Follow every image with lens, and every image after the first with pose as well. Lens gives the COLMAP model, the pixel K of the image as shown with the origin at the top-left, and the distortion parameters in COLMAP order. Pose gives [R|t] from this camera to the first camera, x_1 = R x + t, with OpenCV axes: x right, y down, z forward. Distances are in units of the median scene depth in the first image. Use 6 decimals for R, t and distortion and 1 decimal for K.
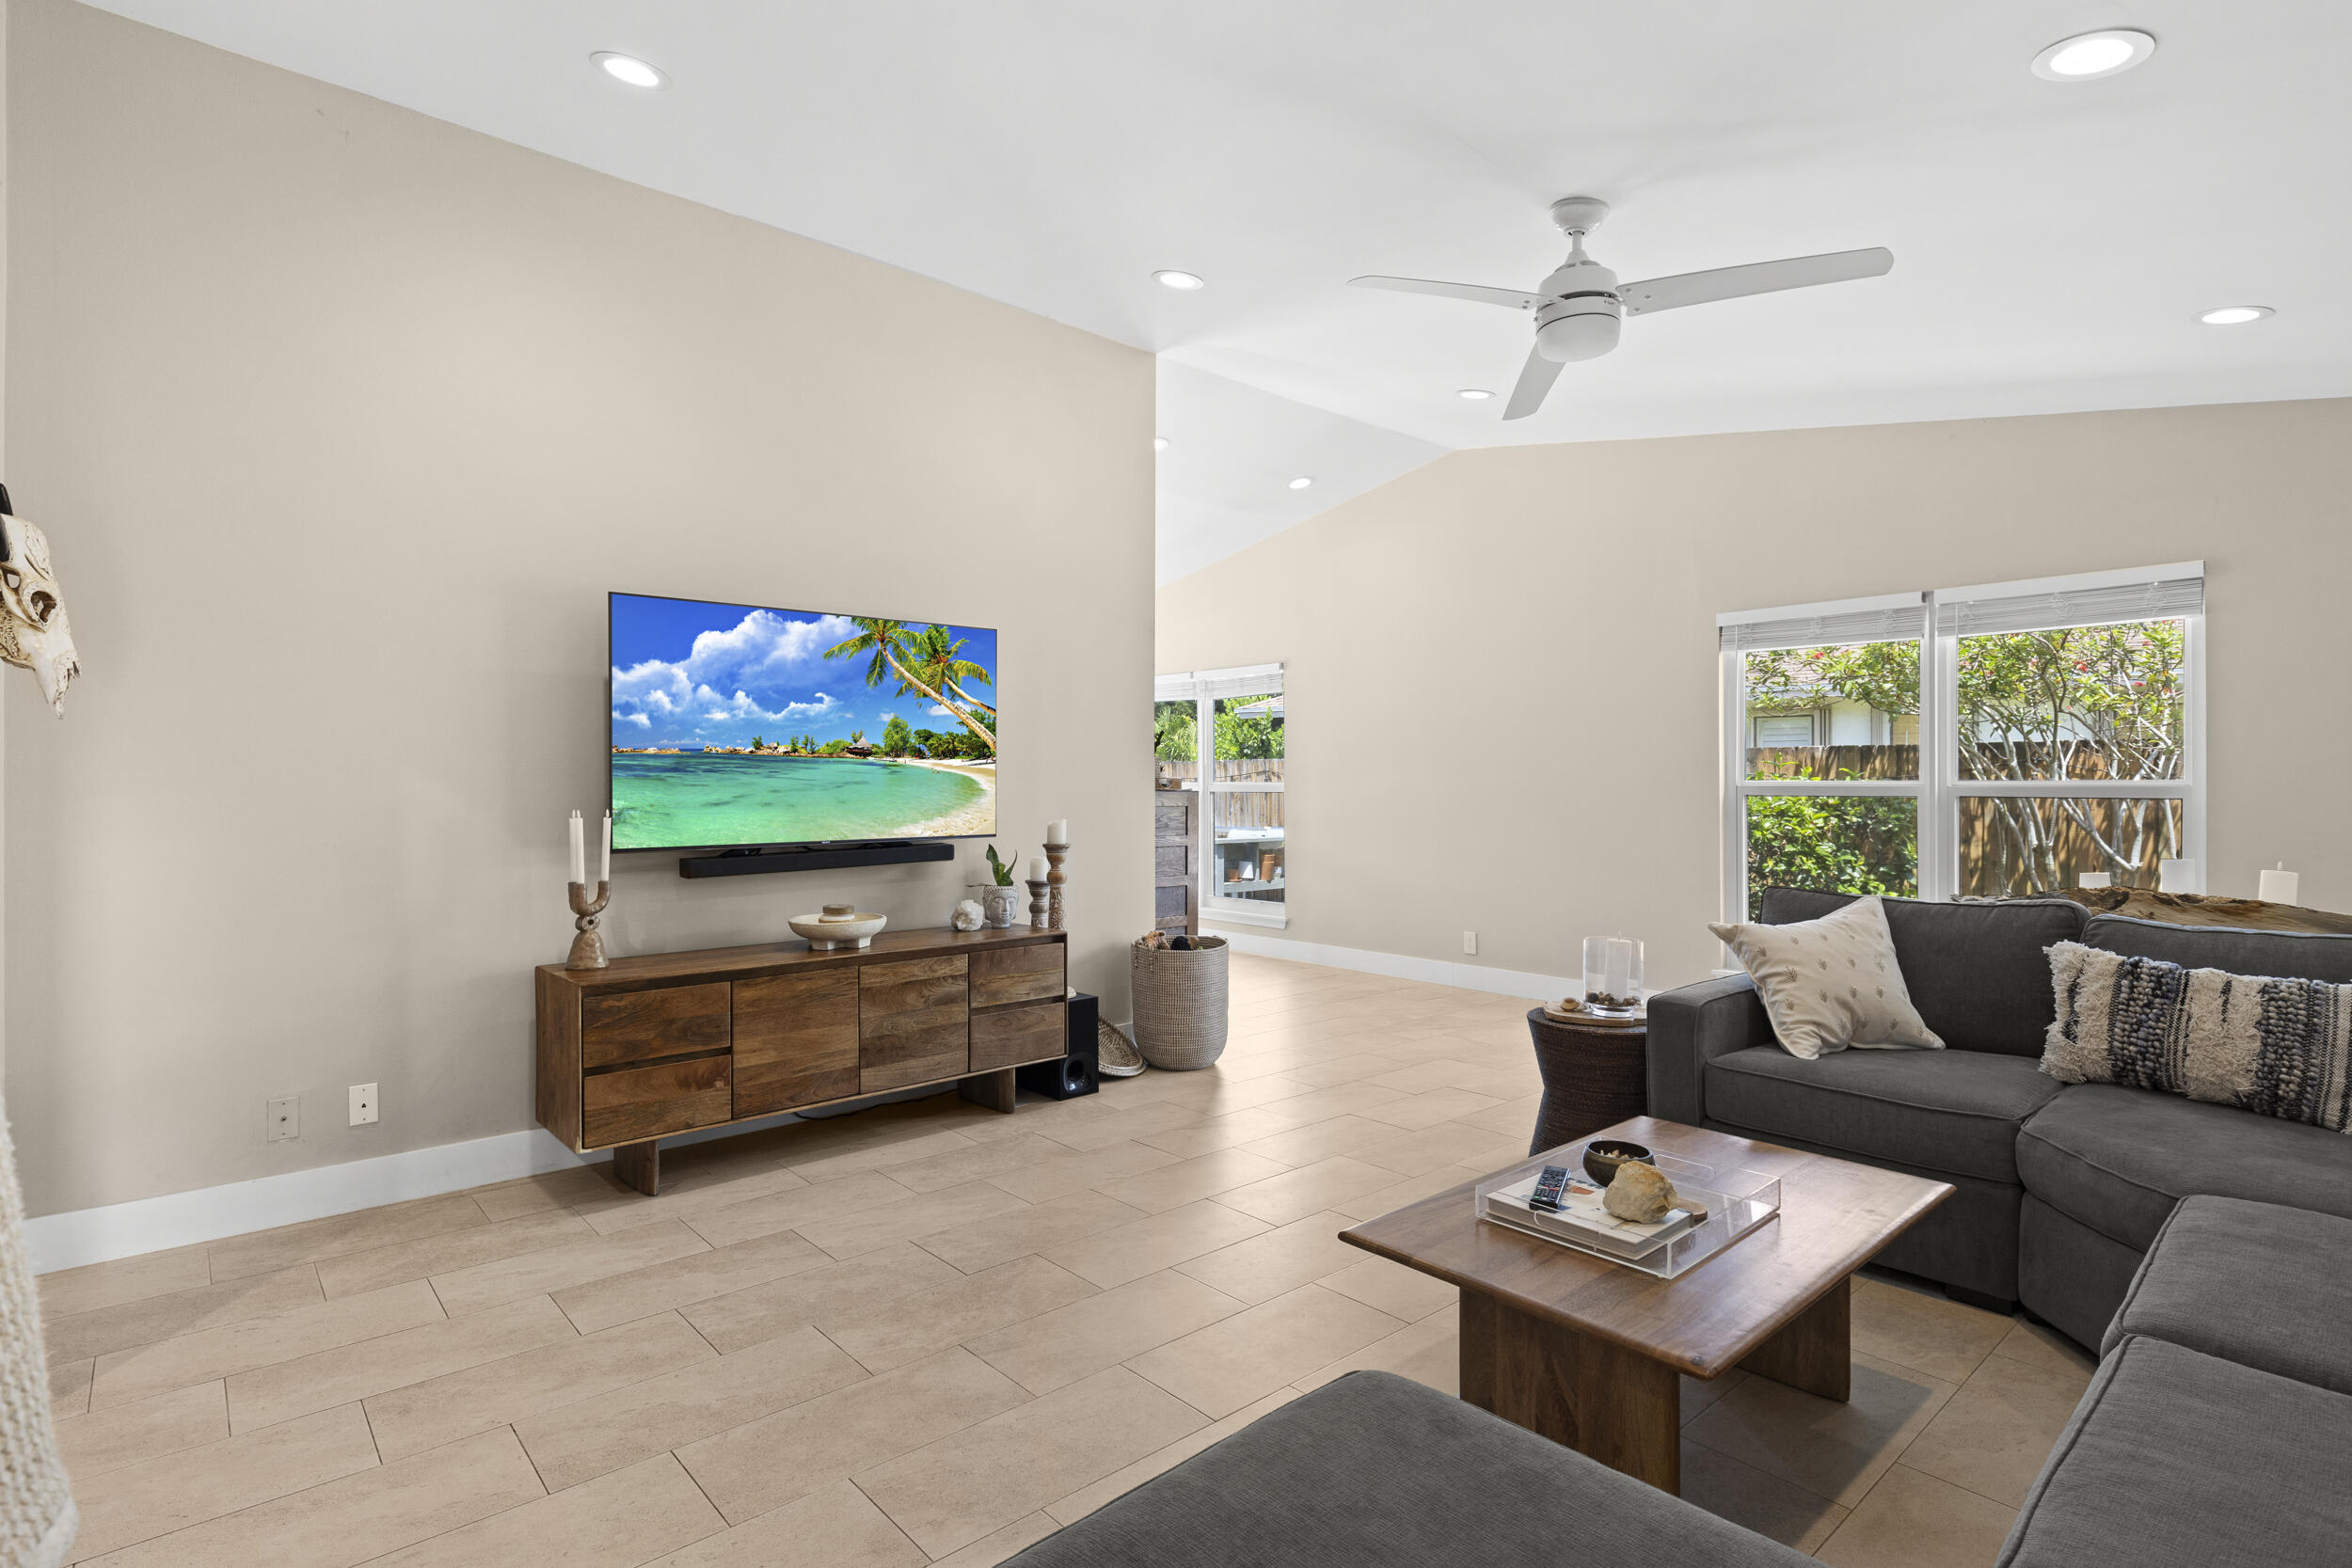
lens RADIAL K [[1151.6, 0, 1192.2], [0, 1151.6, 784.6], [0, 0, 1]] dist [0.003445, -0.000273]
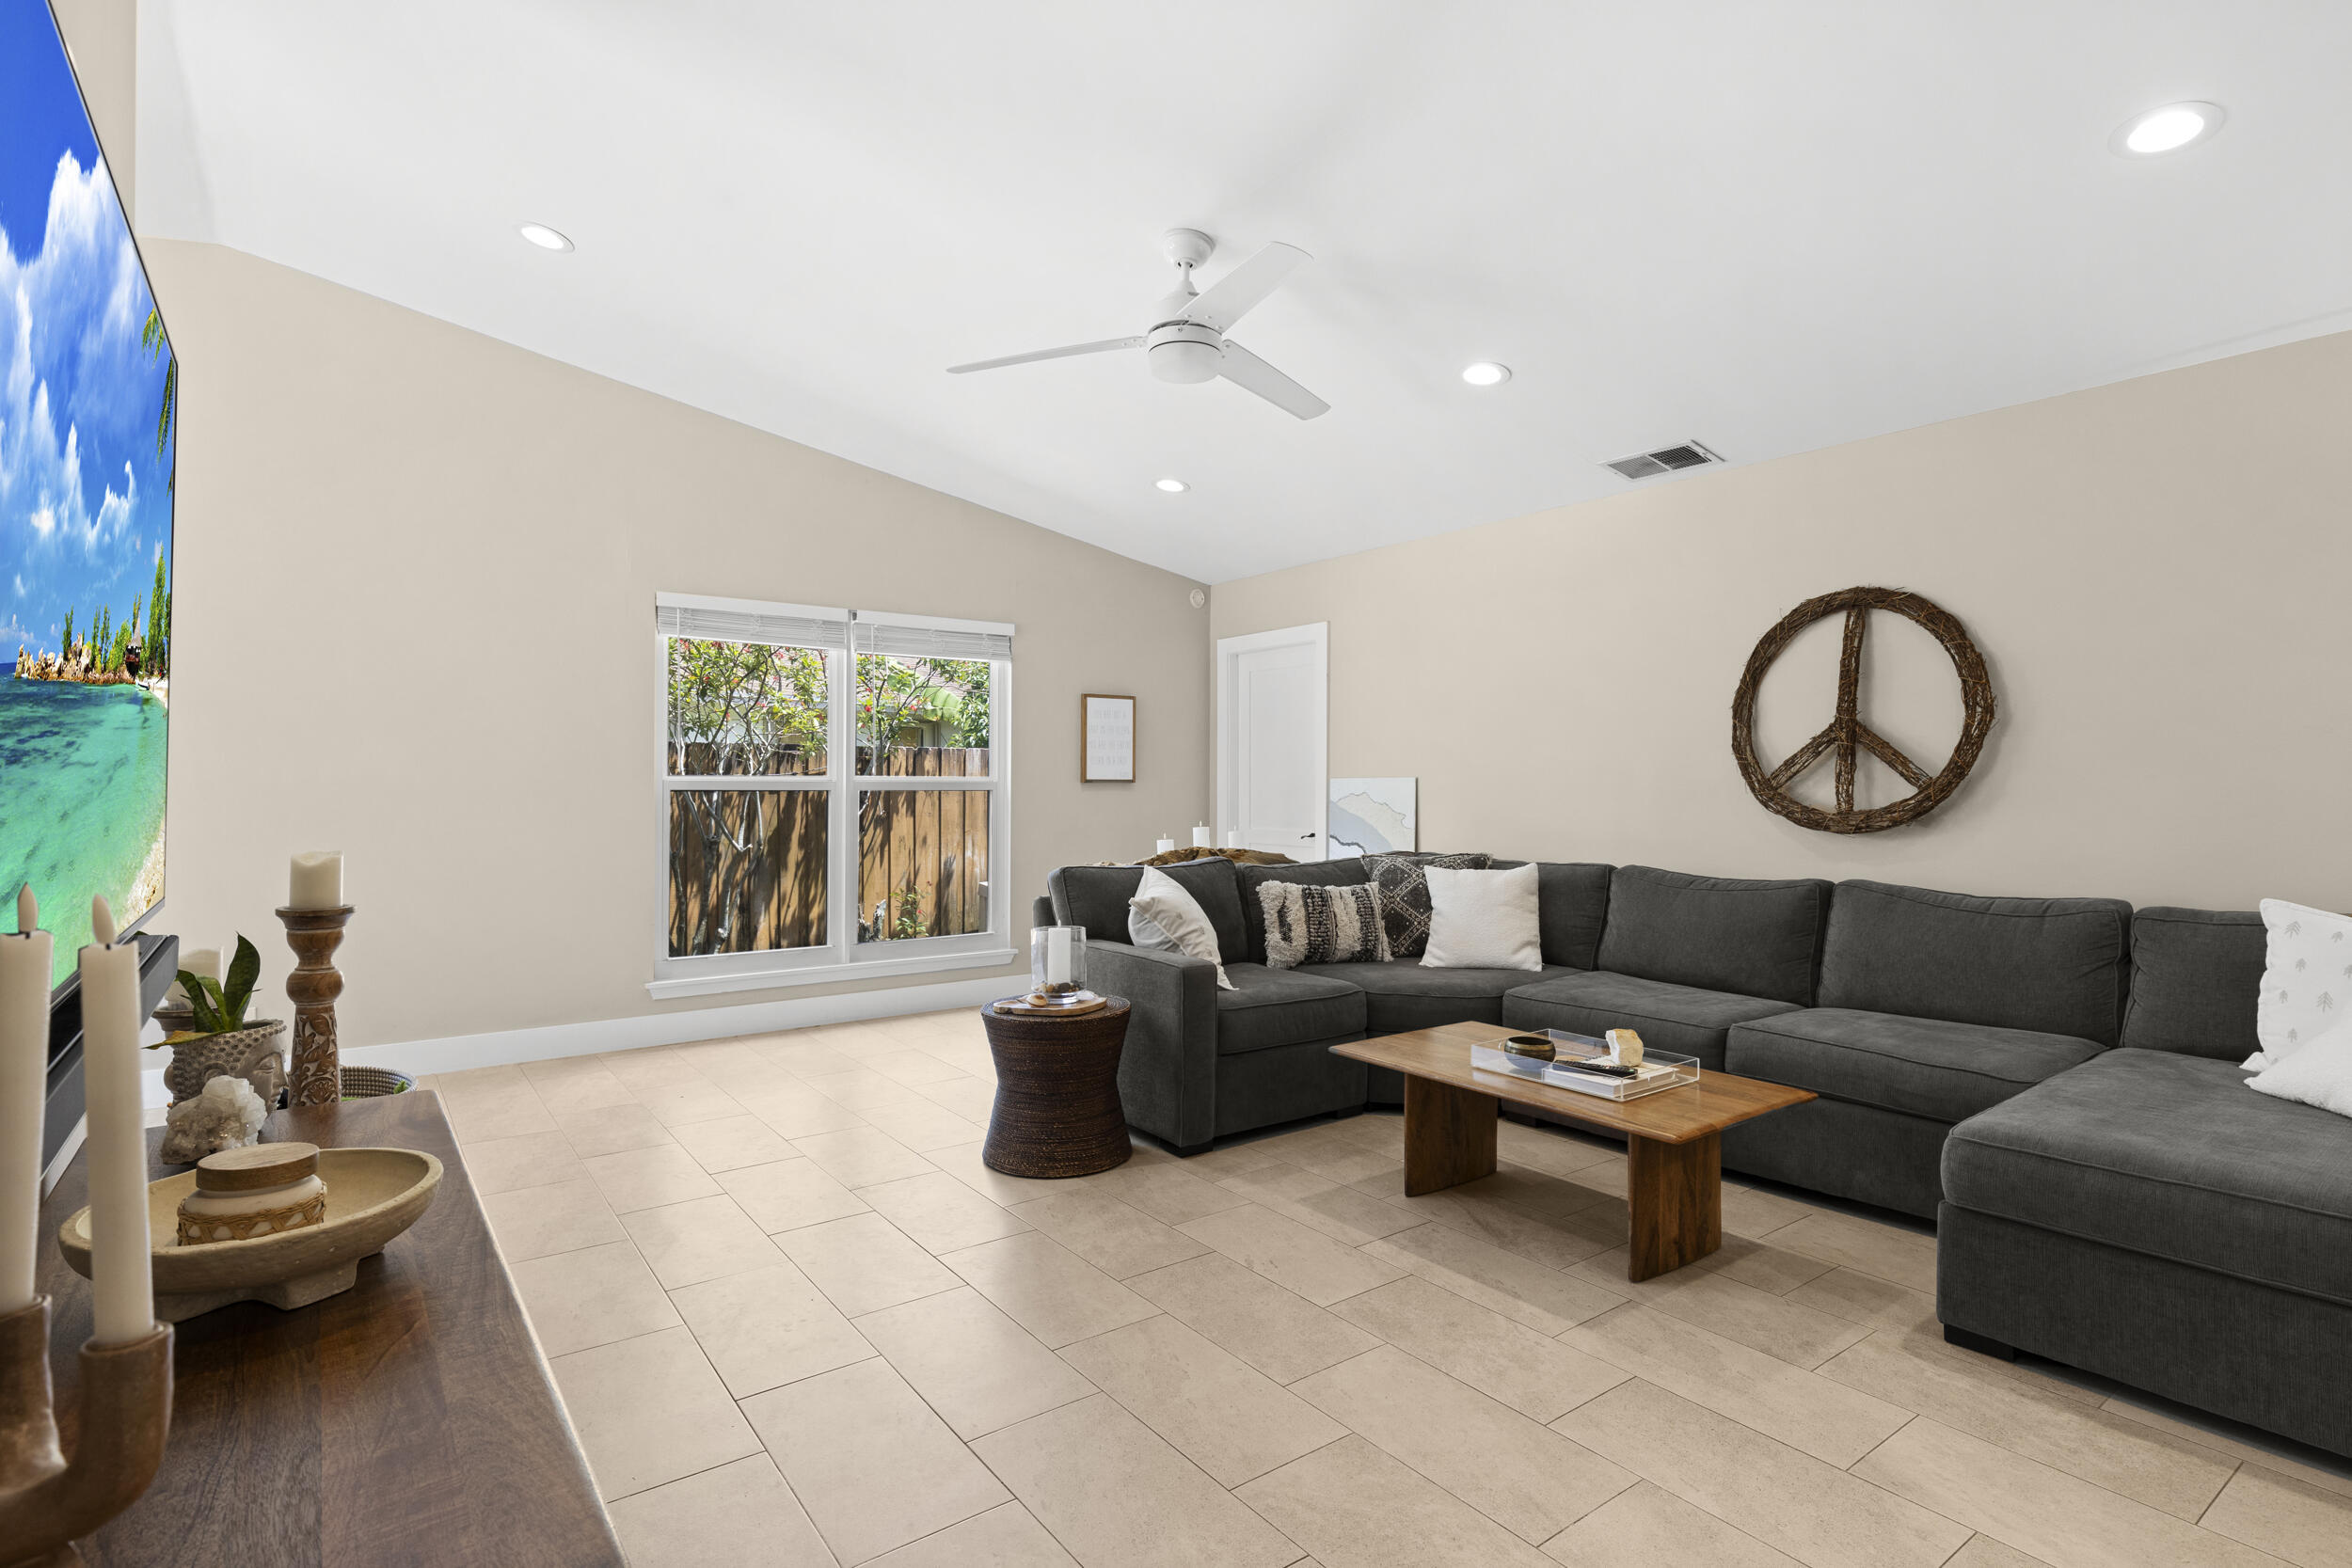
lens RADIAL K [[1151.6, 0, 1183.9], [0, 1151.6, 776.4], [0, 0, 1]] dist [0.003445, -0.000273]
pose [[0.100012, 0.006752, 0.994963, -0.619410], [-0.002421, 0.999976, -0.006543, 0.004830], [-0.994983, -0.001755, 0.100026, 0.750120]]
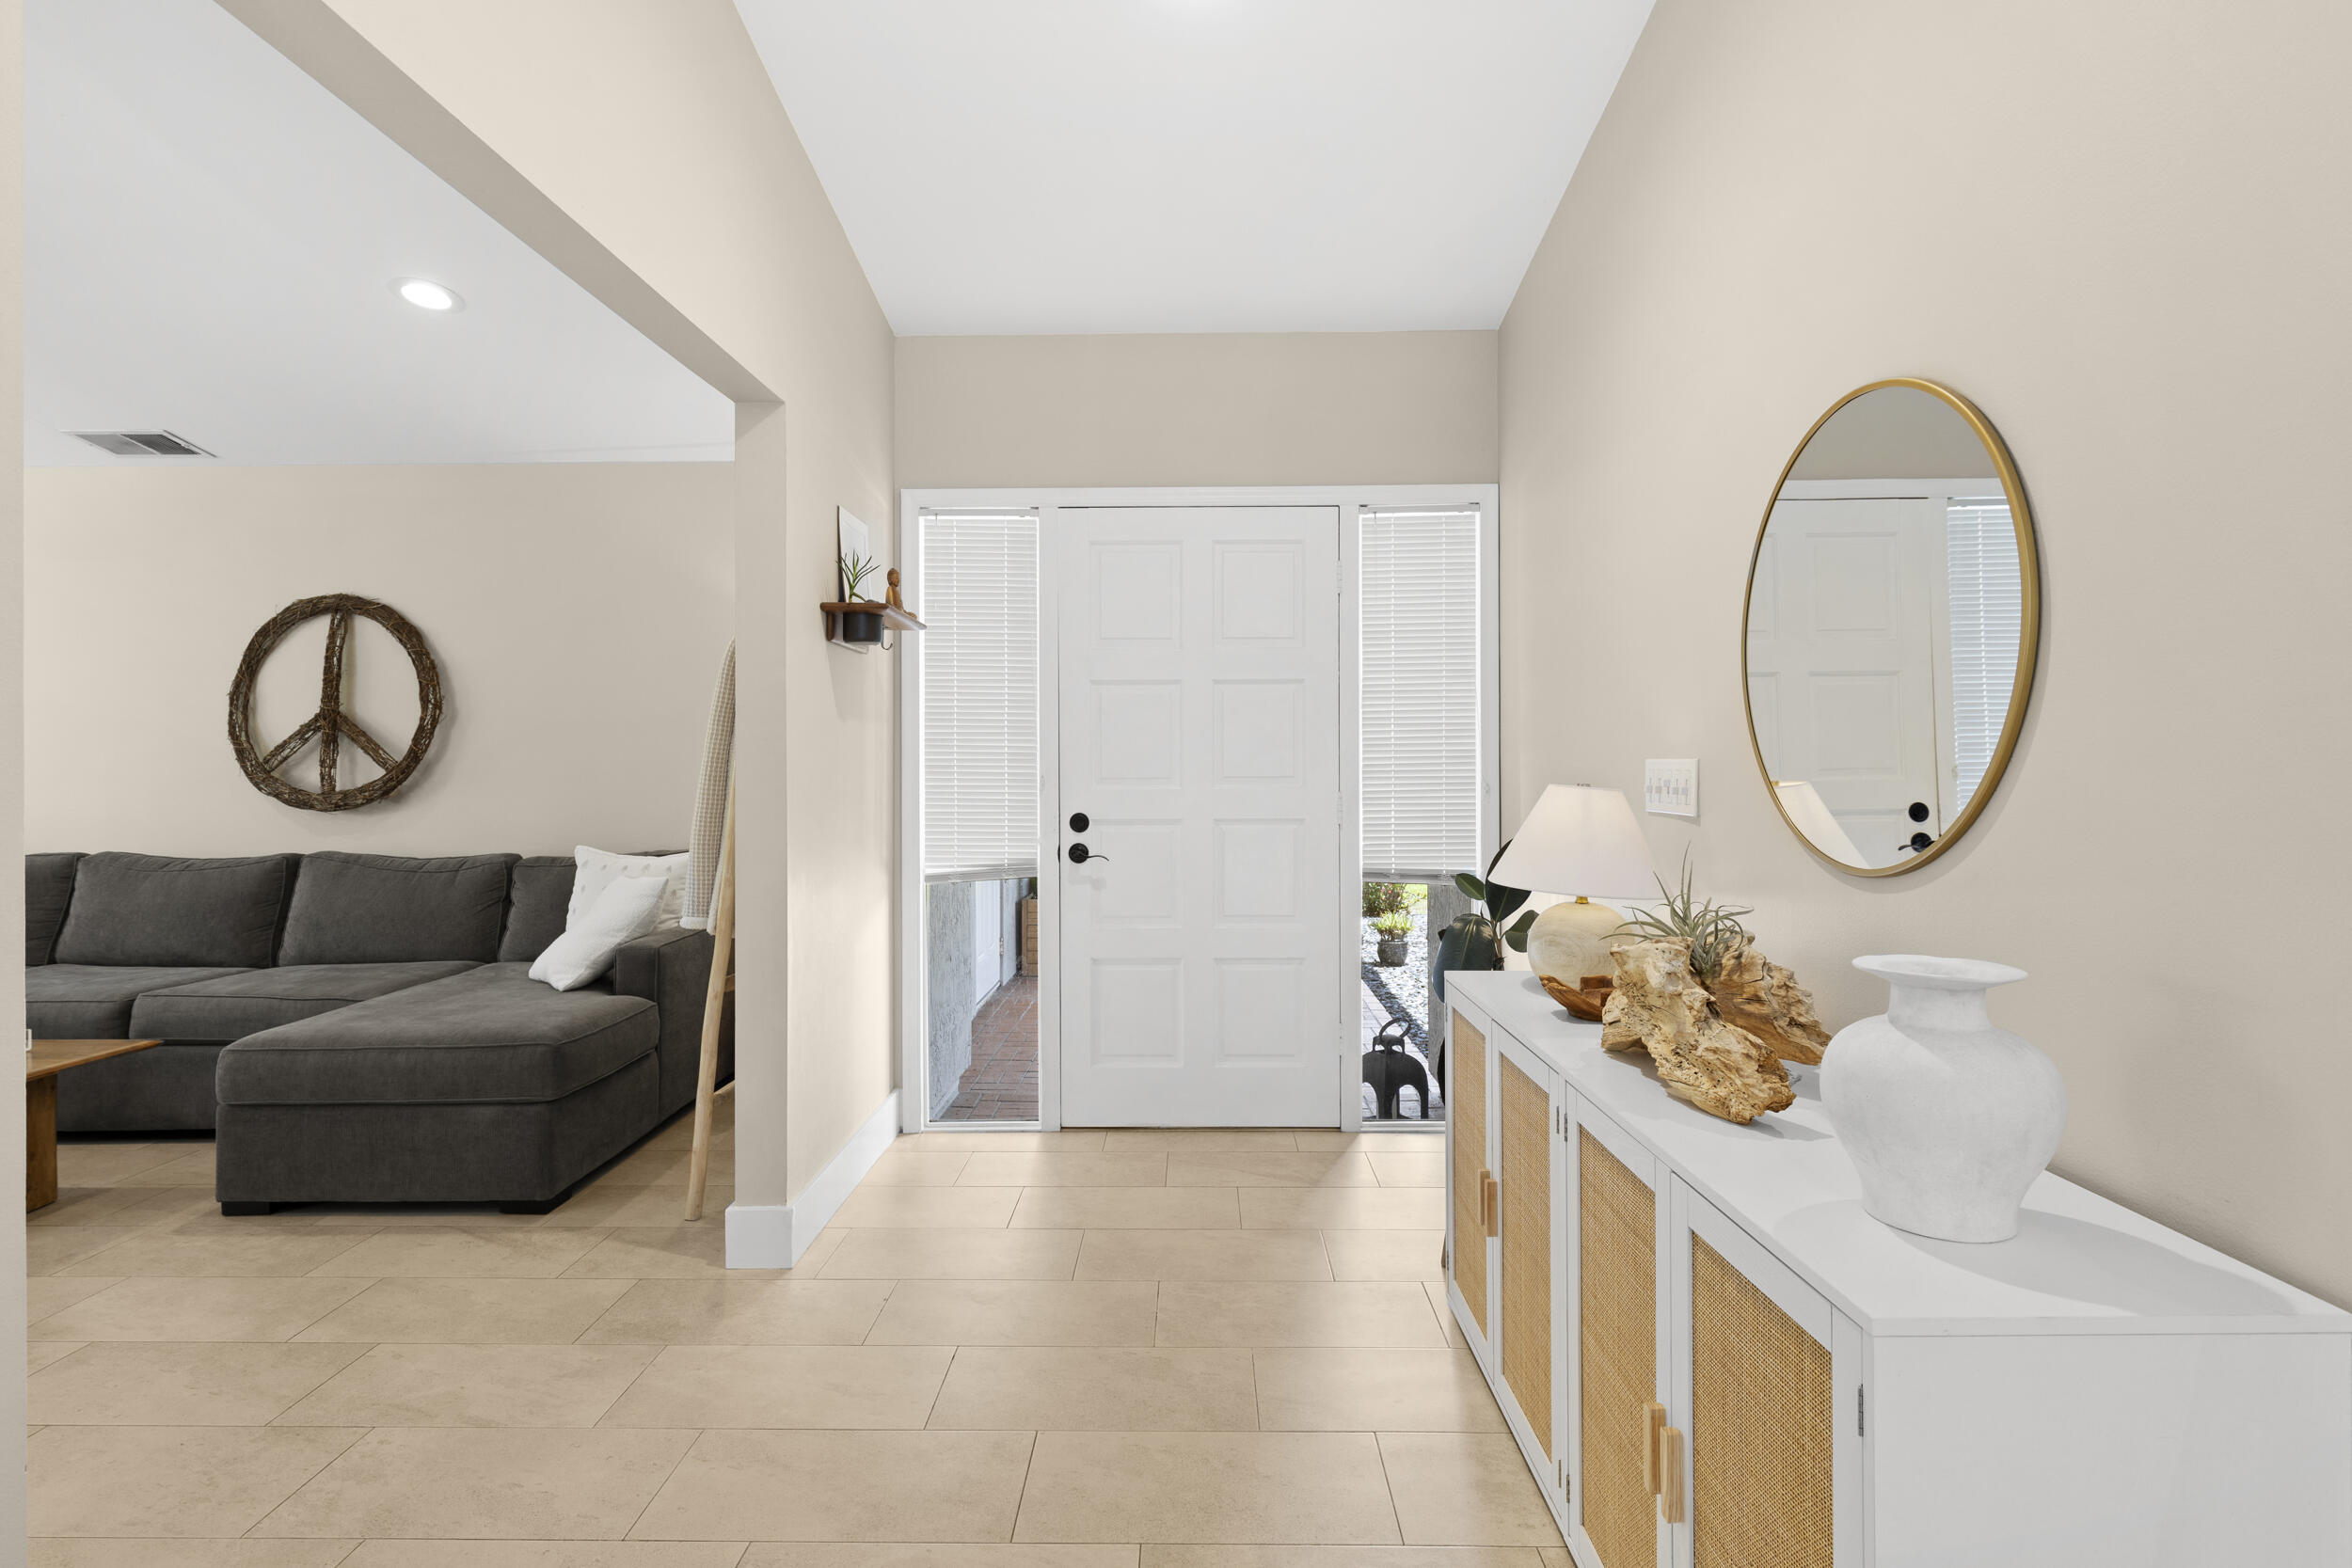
lens RADIAL K [[1151.6, 0, 1158.8], [0, 1151.6, 767.5], [0, 0, 1]] dist [0.003445, -0.000273]
pose [[-0.729371, 0.001296, 0.684118, -0.959249], [0.003981, 0.999989, 0.002350, 0.004086], [-0.684107, 0.004437, -0.729368, 0.528404]]
